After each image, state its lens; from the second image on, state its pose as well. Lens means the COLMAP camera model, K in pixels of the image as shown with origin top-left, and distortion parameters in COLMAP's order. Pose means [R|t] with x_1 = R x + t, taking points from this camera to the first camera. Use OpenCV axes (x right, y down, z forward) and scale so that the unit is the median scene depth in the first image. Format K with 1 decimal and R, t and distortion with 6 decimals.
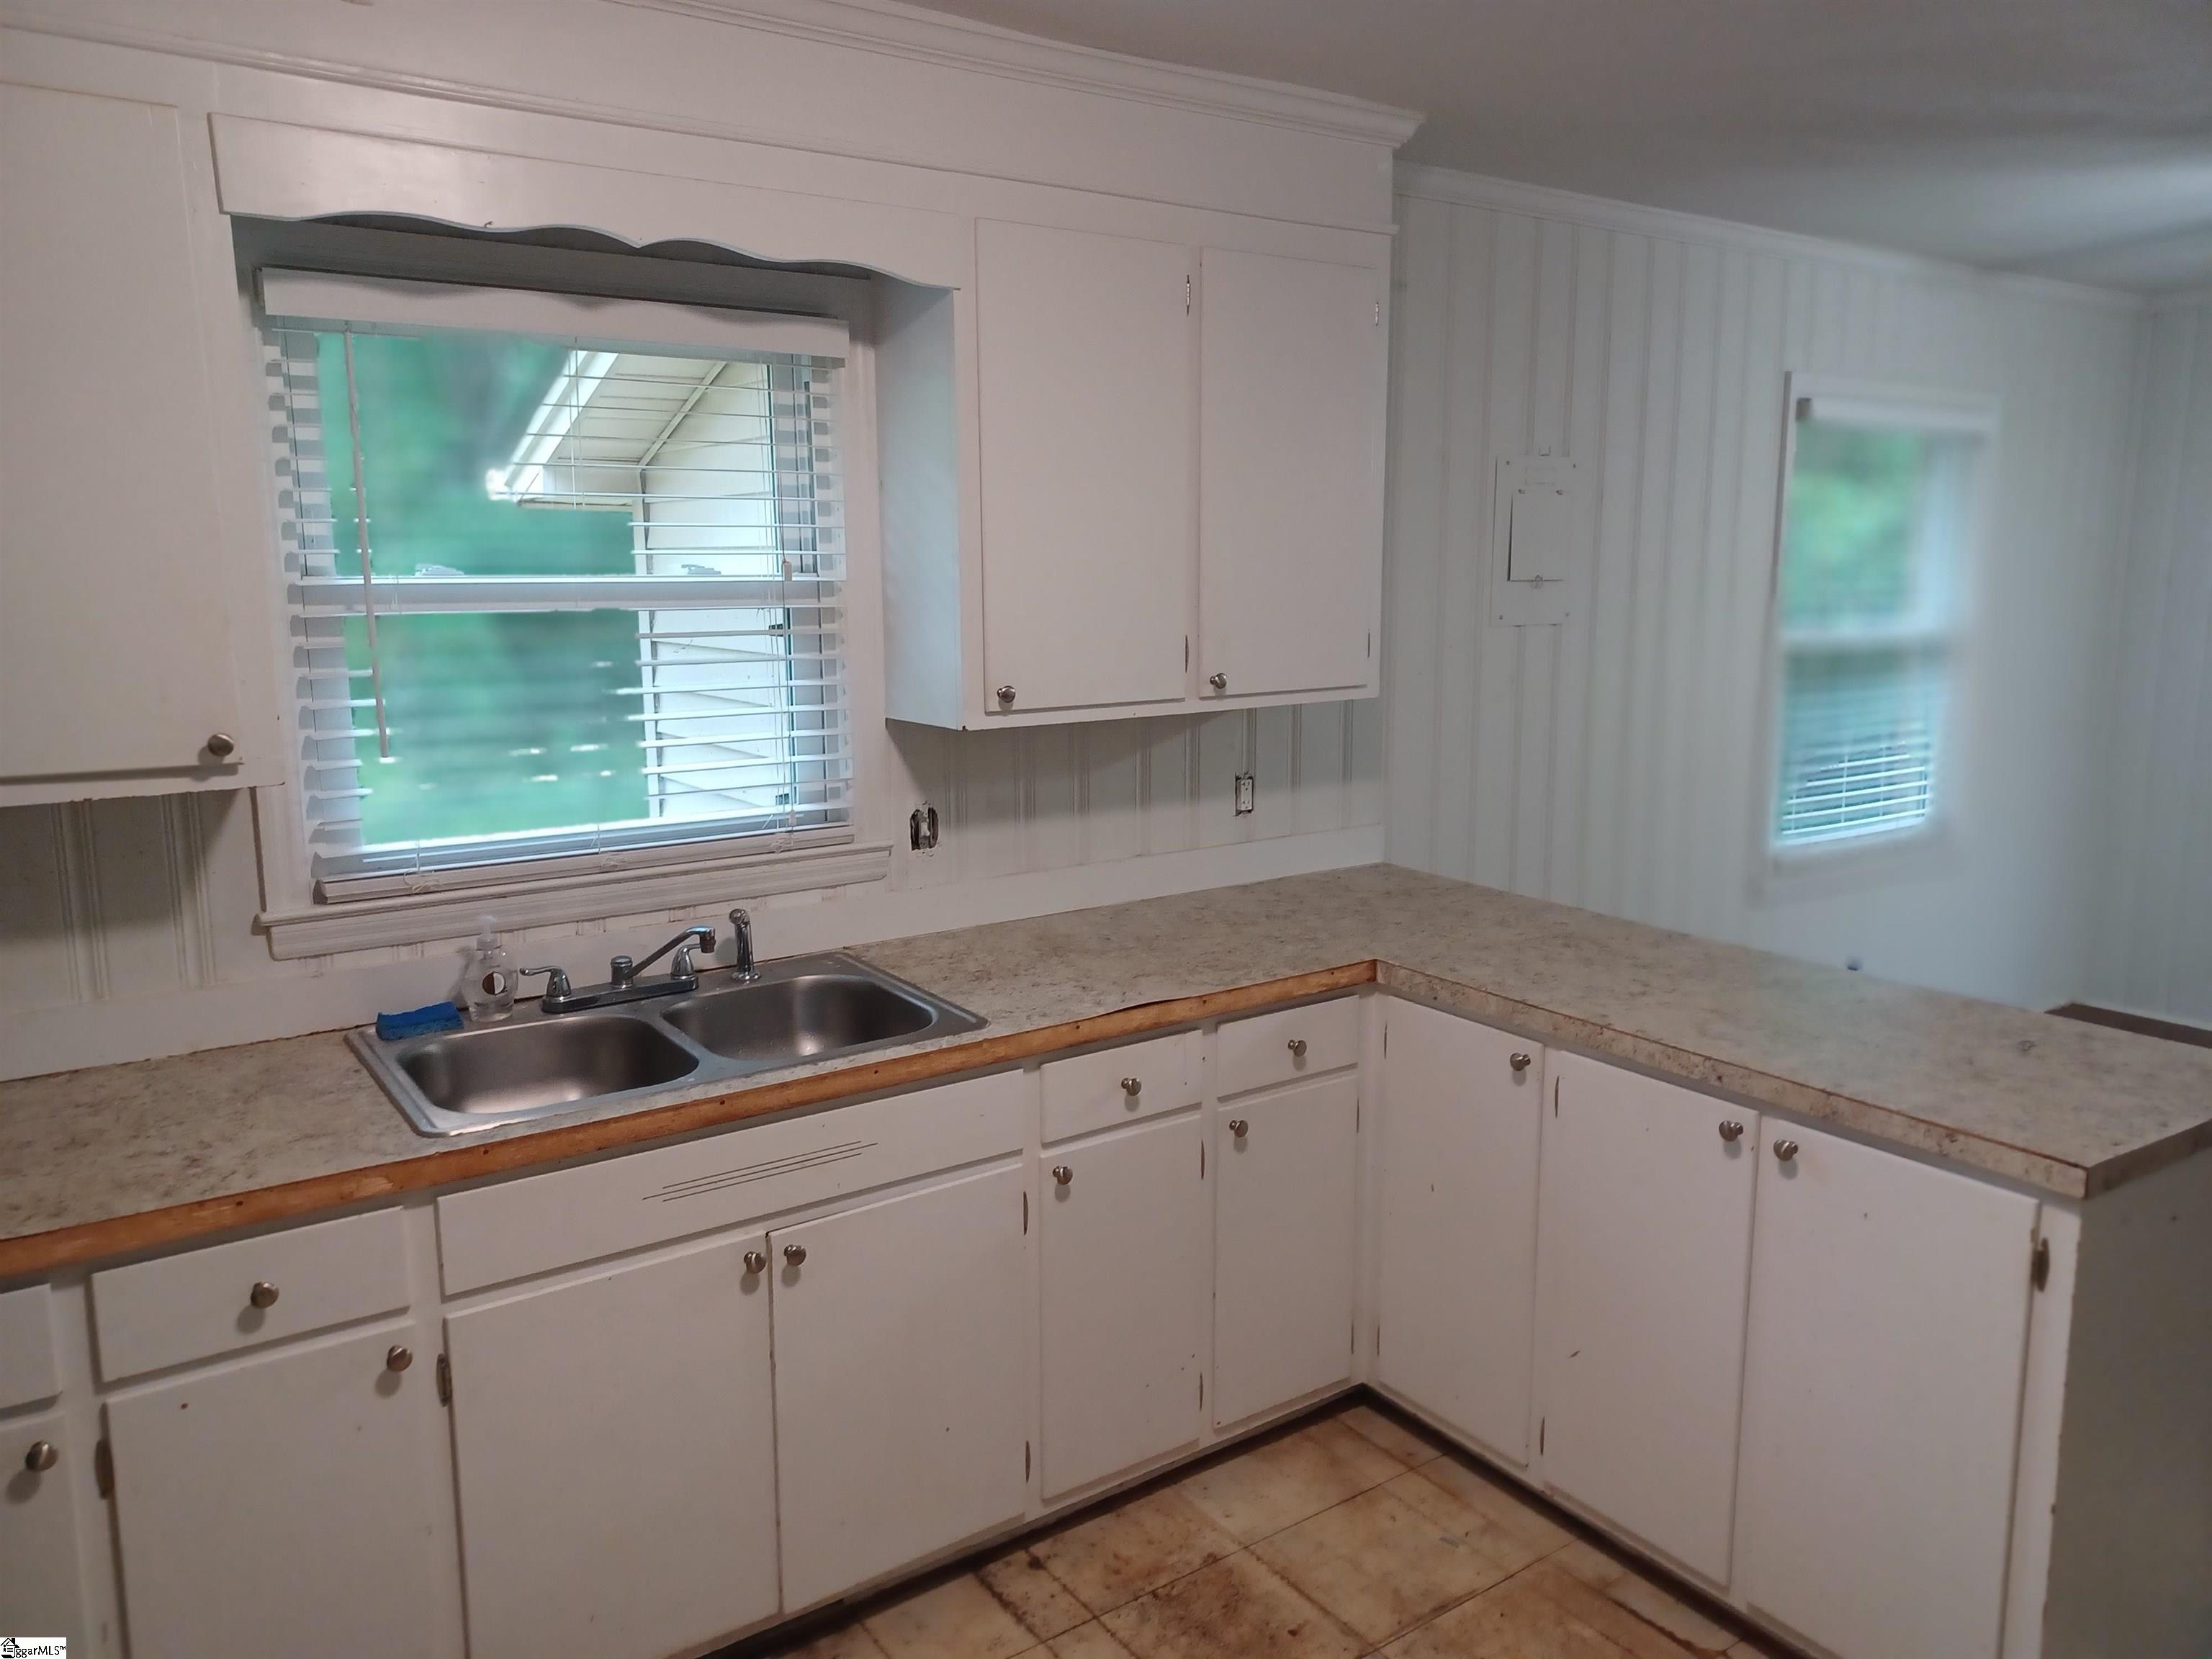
lens RADIAL K [[1603.4, 0, 1142.4], [0, 1603.4, 826.7], [0, 0, 1]] dist [0.040565, -0.013486]
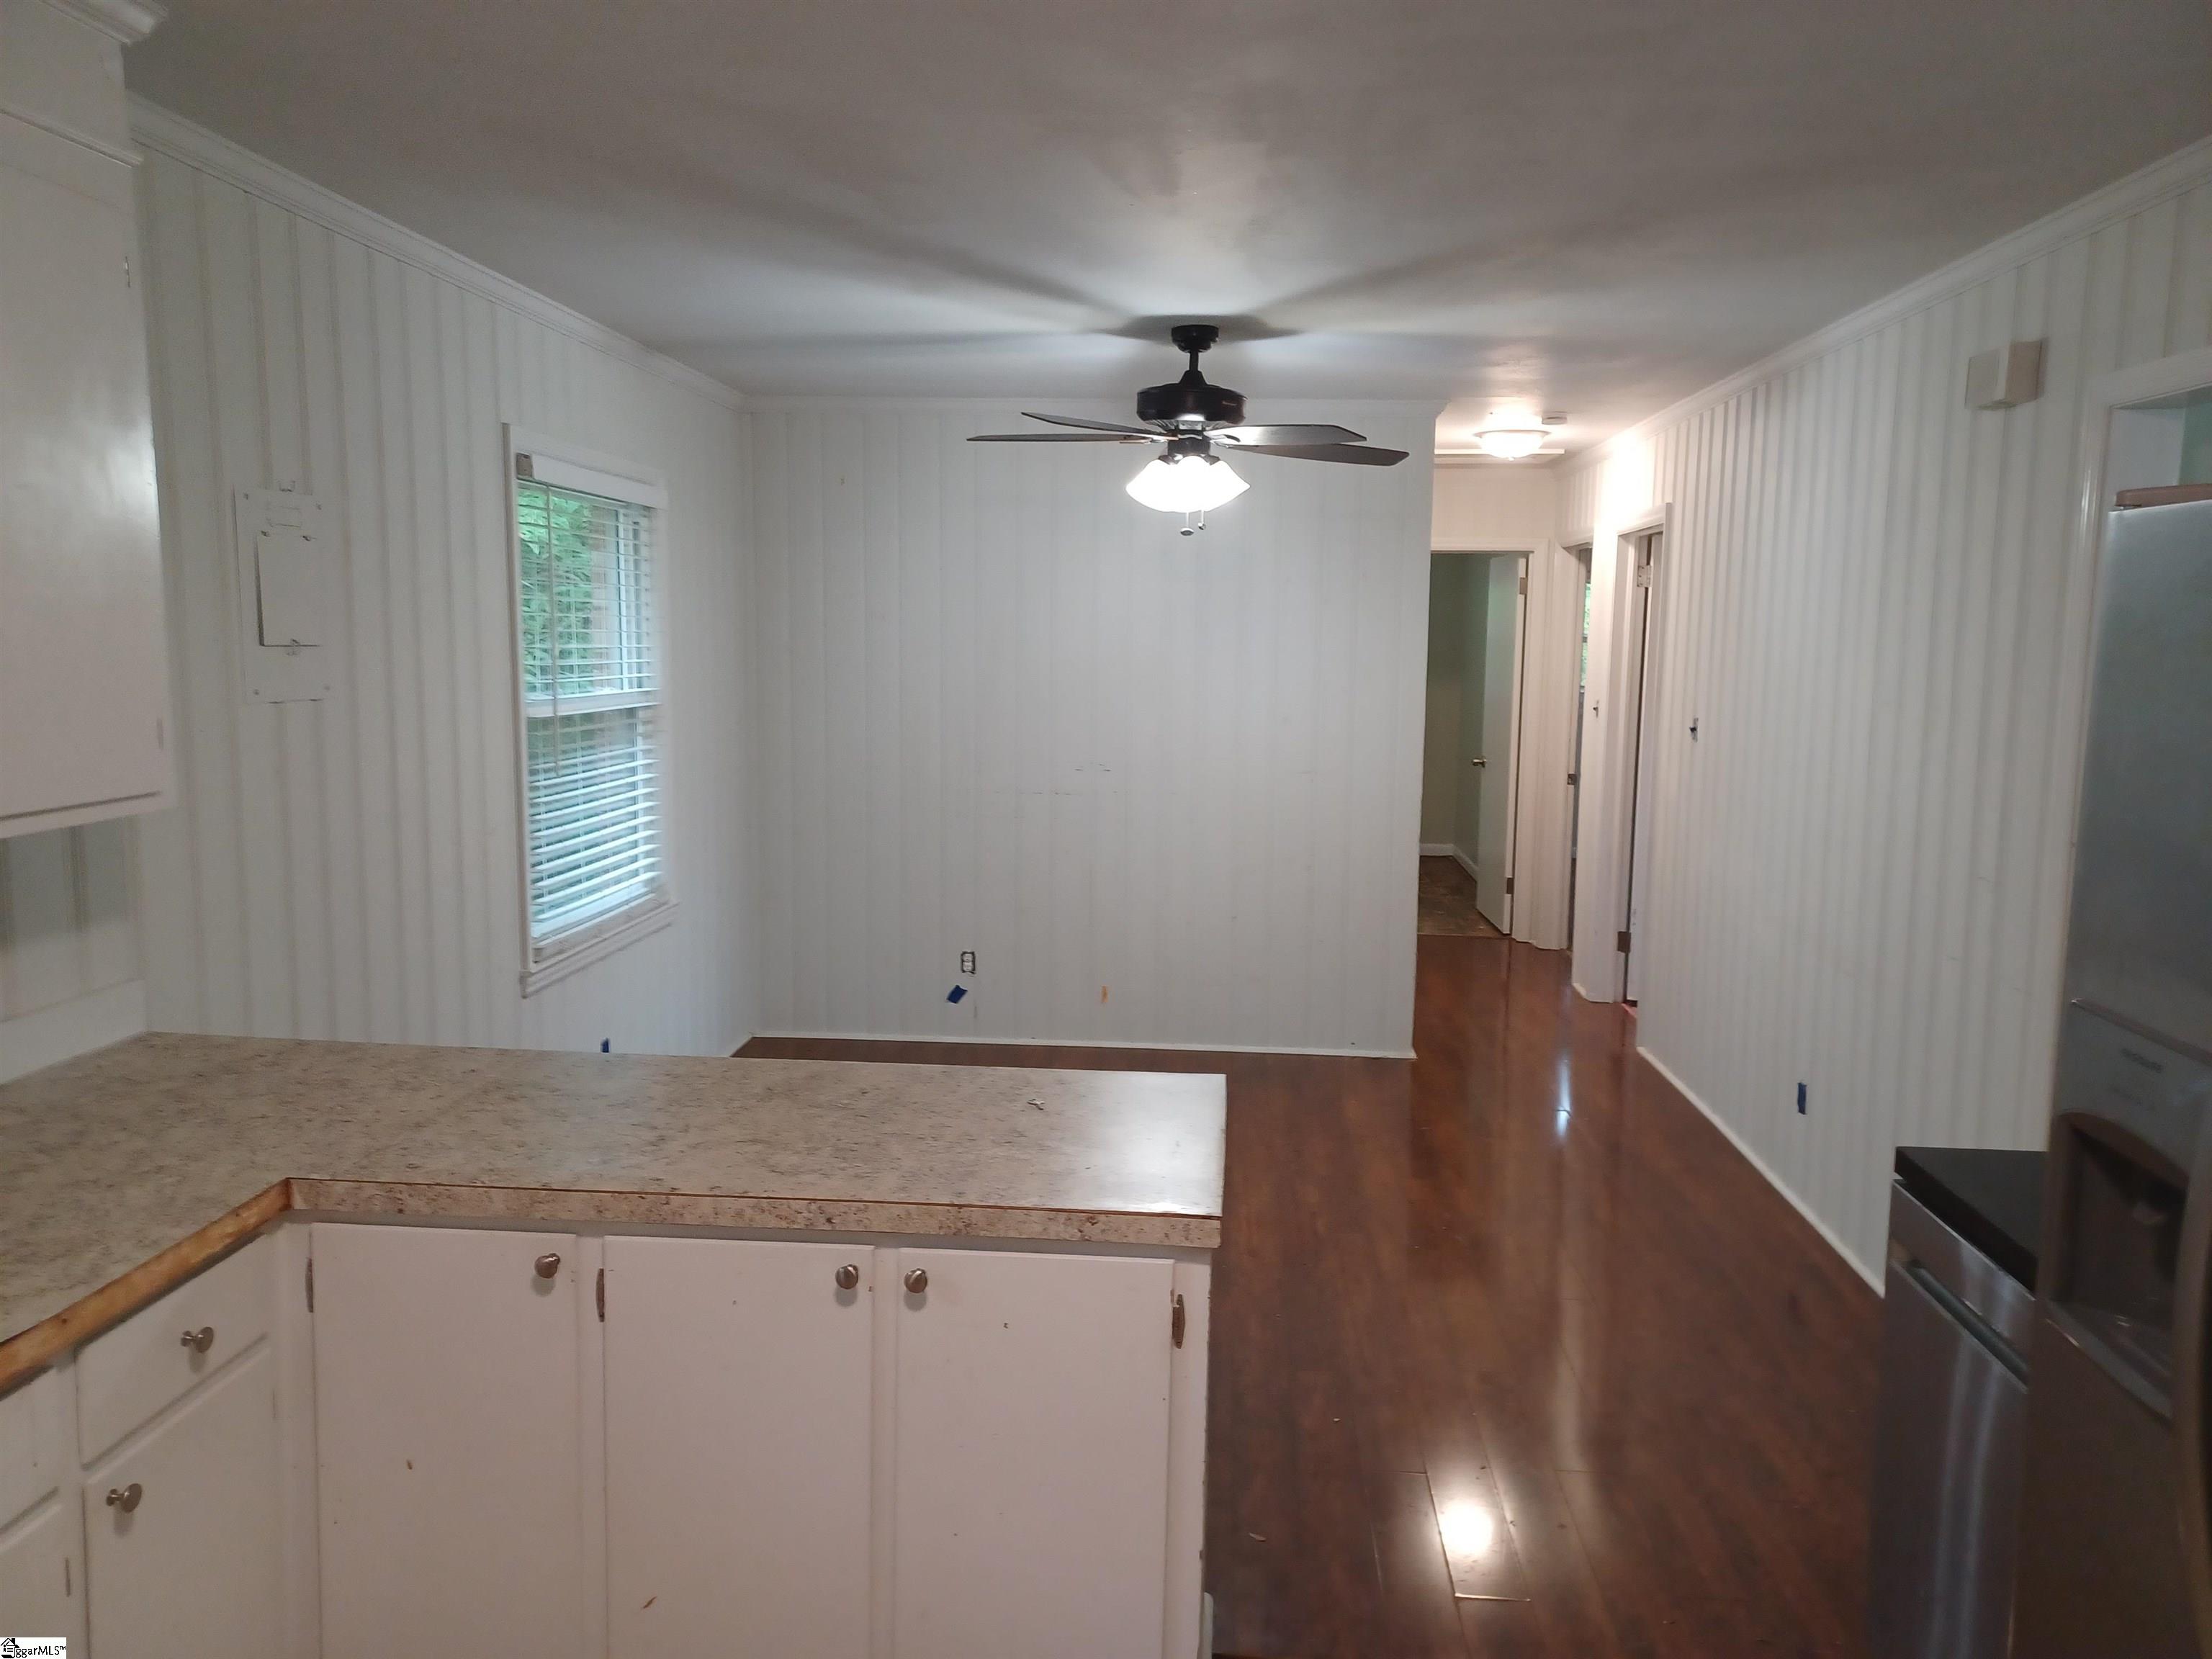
lens RADIAL K [[1603.4, 0, 1094.4], [0, 1603.4, 815.3], [0, 0, 1]] dist [0.040565, -0.013486]
pose [[0.645717, -0.077882, 0.759595, -0.159619], [0.112963, 0.993582, 0.005846, -0.041264], [-0.755175, 0.082031, 0.650370, 0.261998]]
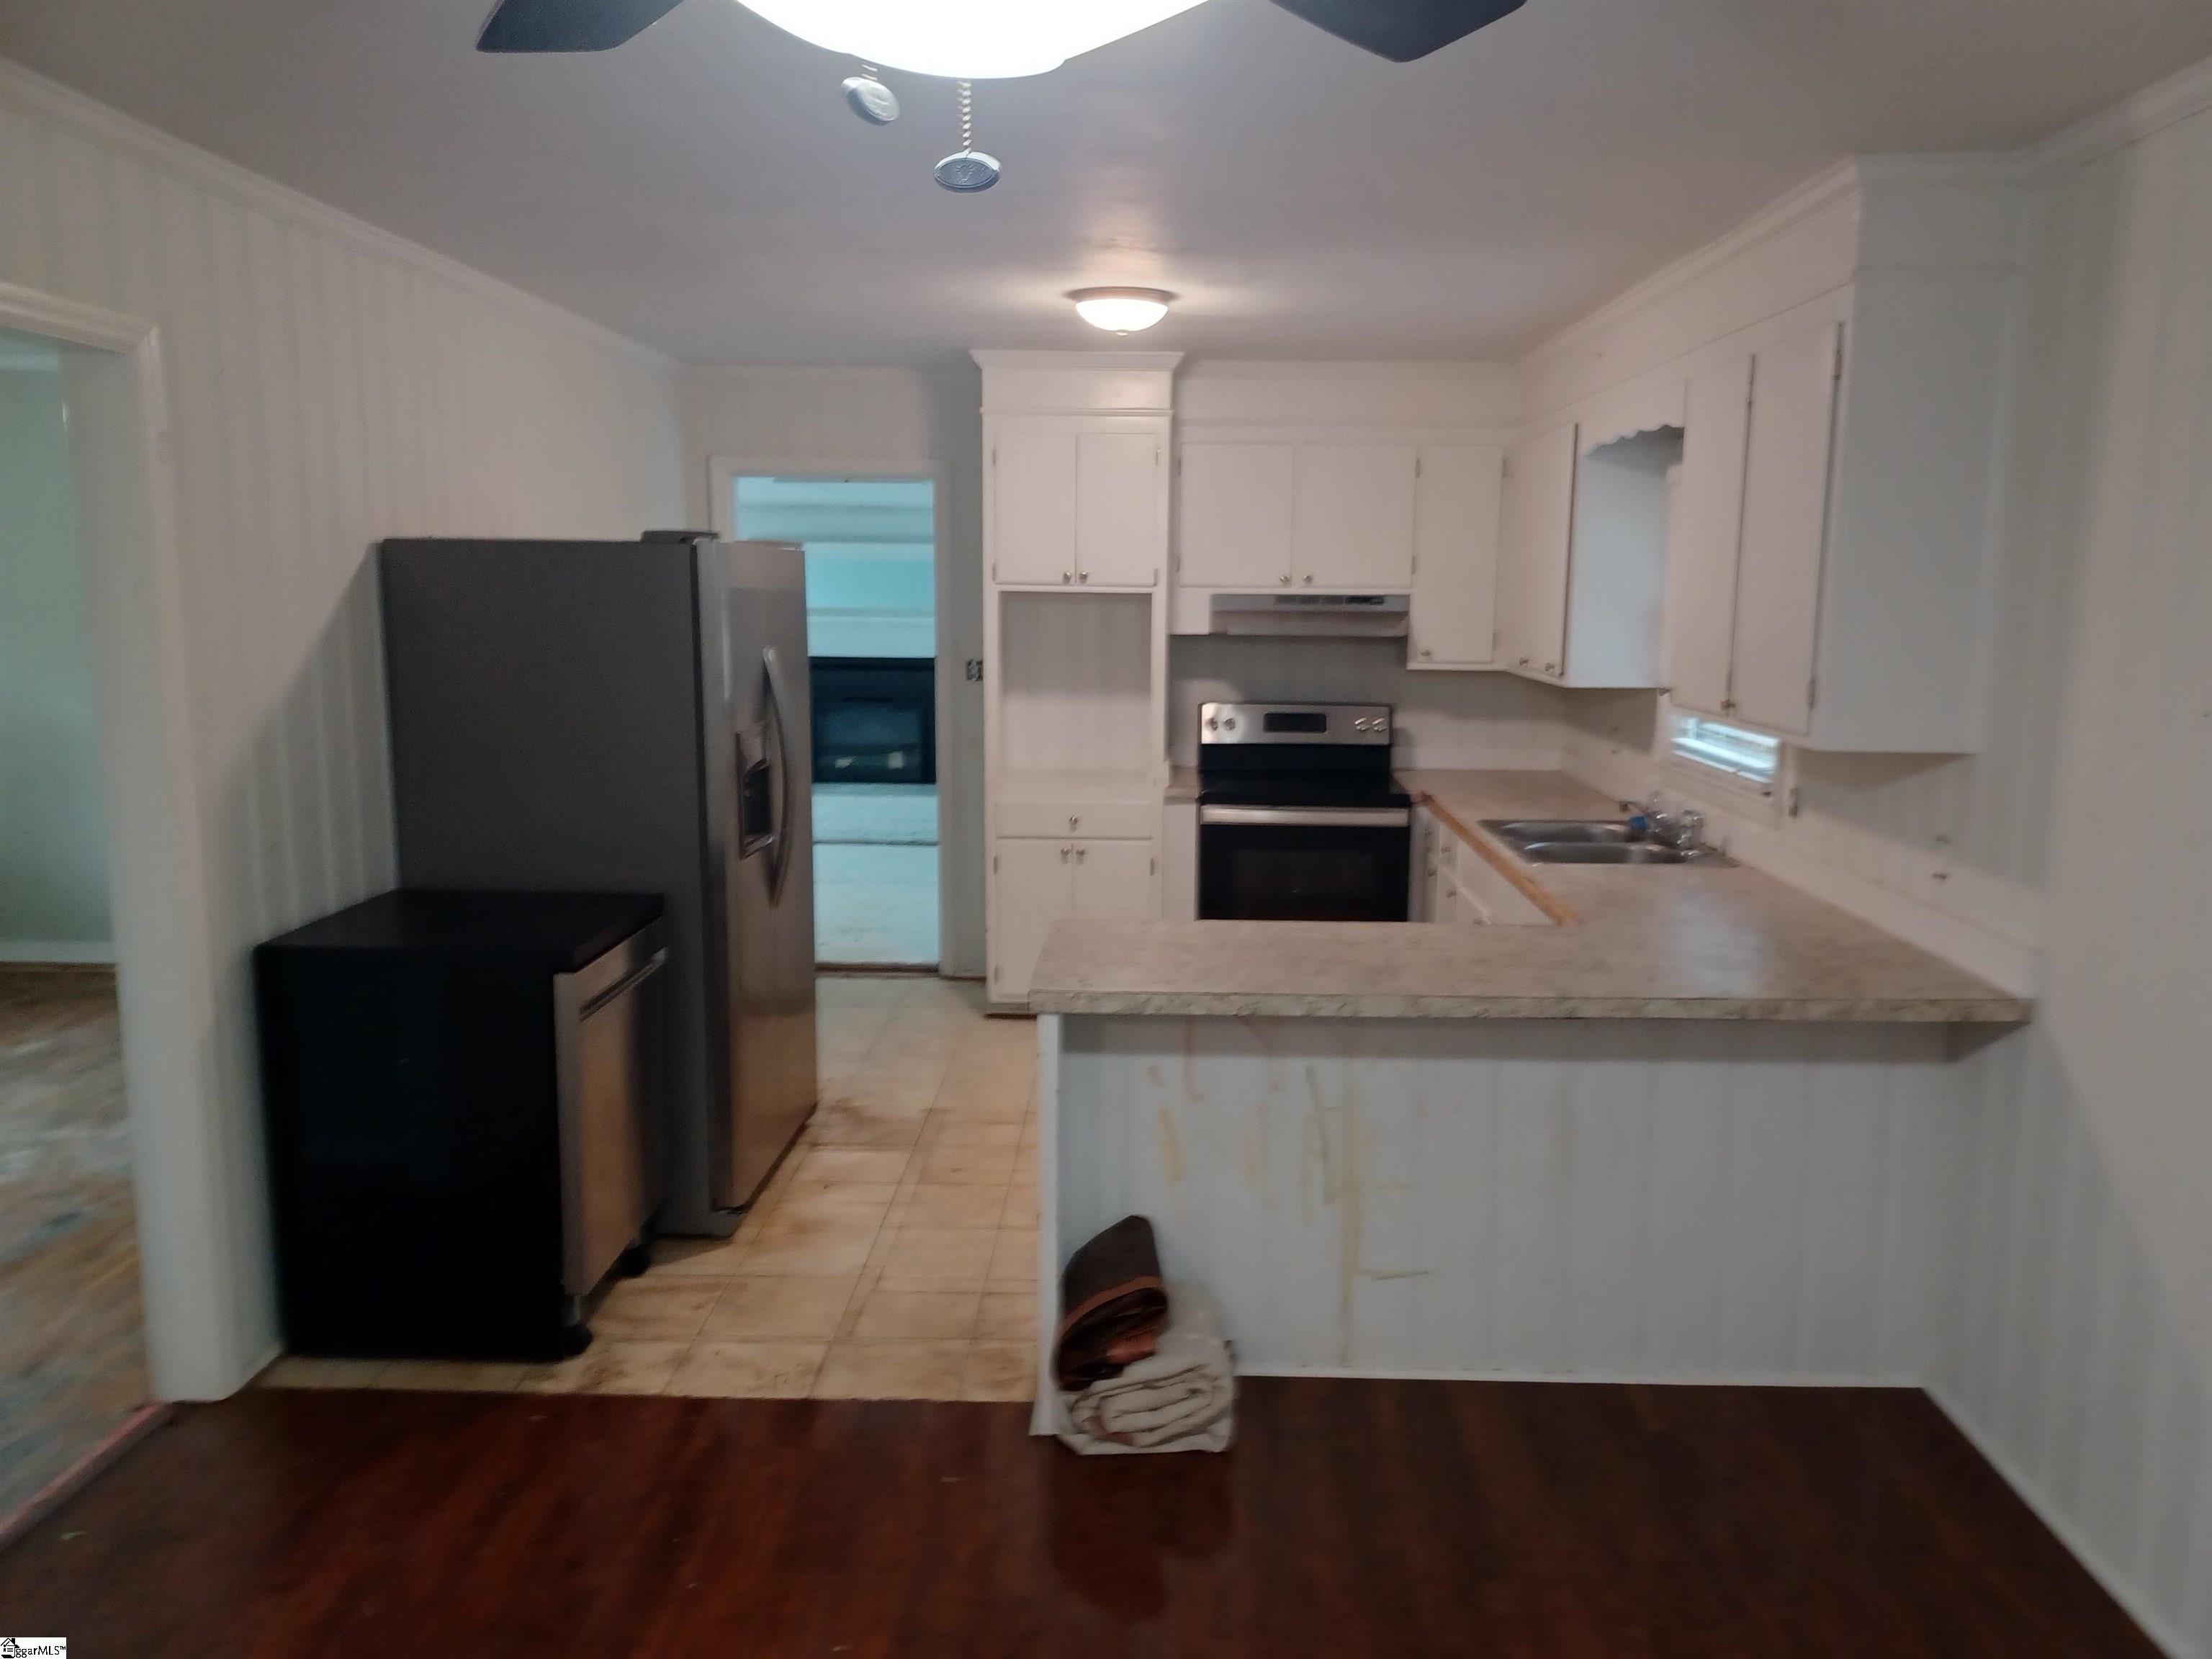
lens RADIAL K [[1603.4, 0, 1091.5], [0, 1603.4, 849.4], [0, 0, 1]] dist [0.040565, -0.013486]
pose [[-0.619699, 0.128516, -0.774246, 1.377189], [-0.139714, 0.952681, 0.269960, -0.263231], [0.772304, 0.275467, -0.572420, 1.446362]]
